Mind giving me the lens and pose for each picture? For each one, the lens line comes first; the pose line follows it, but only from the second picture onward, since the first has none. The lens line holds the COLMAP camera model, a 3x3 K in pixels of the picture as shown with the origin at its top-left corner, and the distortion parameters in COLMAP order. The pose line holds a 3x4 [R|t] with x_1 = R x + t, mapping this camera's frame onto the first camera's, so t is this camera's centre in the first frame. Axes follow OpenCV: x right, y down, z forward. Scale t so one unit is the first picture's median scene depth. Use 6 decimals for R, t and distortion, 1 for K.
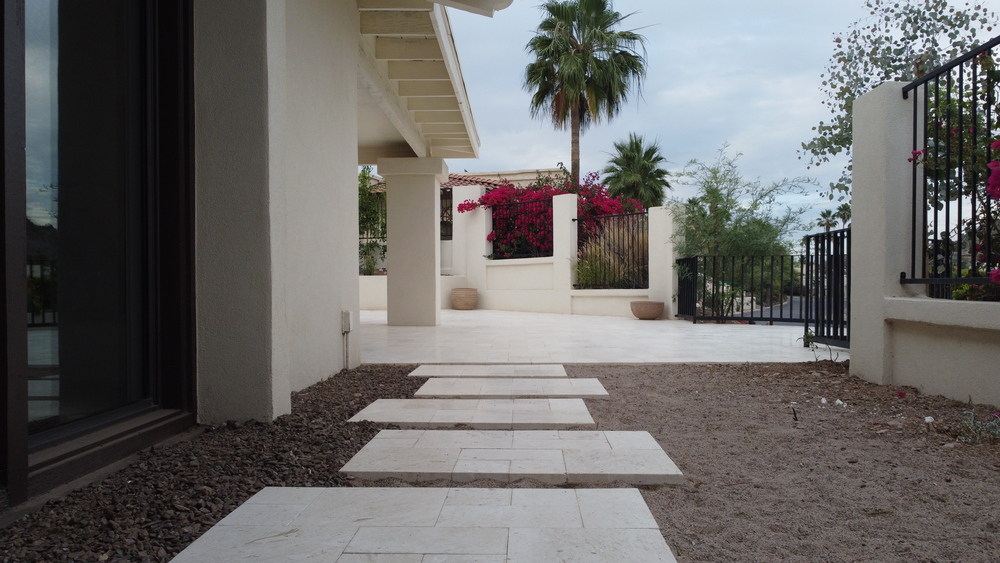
lens RADIAL K [[753.1, 0, 499.6], [0, 753.1, 286.2], [0, 0, 1]] dist [0.016204, -0.014770]
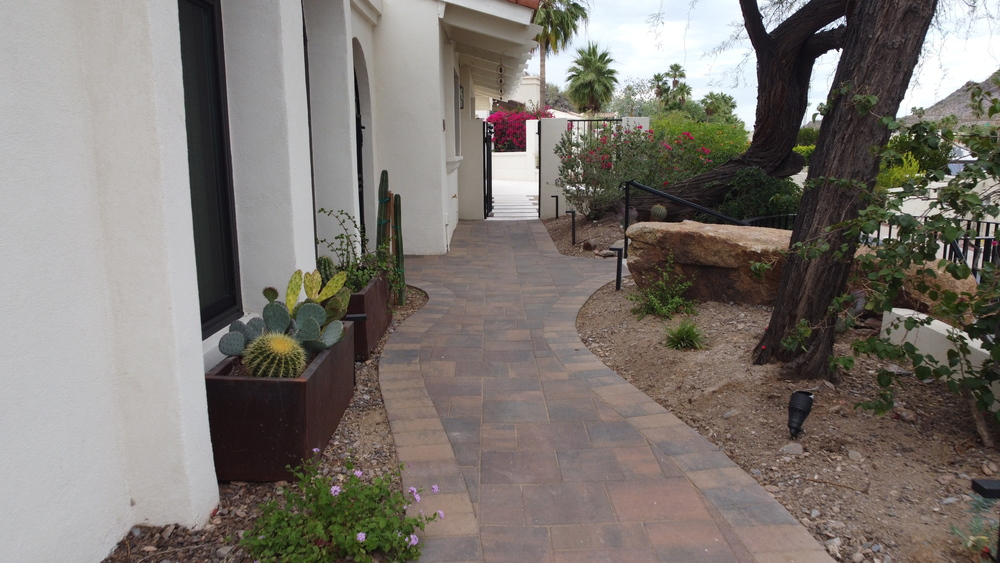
lens RADIAL K [[753.1, 0, 498.3], [0, 753.1, 282.9], [0, 0, 1]] dist [0.016204, -0.014770]
pose [[0.999640, -0.012447, 0.023758, -0.029030], [0.008233, 0.985434, 0.169861, -0.020100], [-0.025526, -0.169604, 0.985182, -0.549242]]
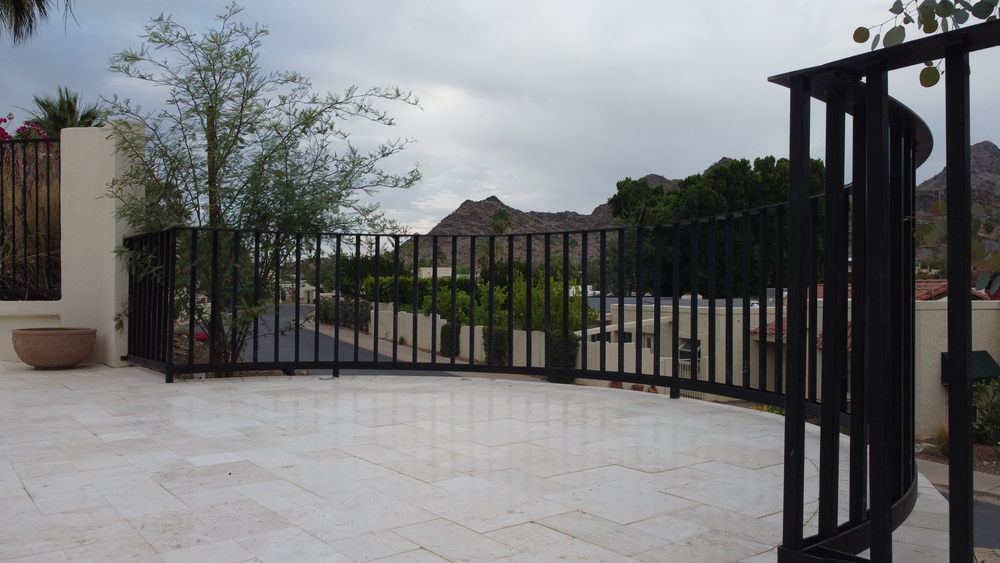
lens RADIAL K [[753.1, 0, 495.1], [0, 753.1, 286.0], [0, 0, 1]] dist [0.016204, -0.014770]
pose [[0.774739, 0.004691, 0.632264, 0.053414], [-0.000840, 0.999979, -0.006391, -0.001308], [-0.632281, 0.004420, 0.774726, 0.225762]]
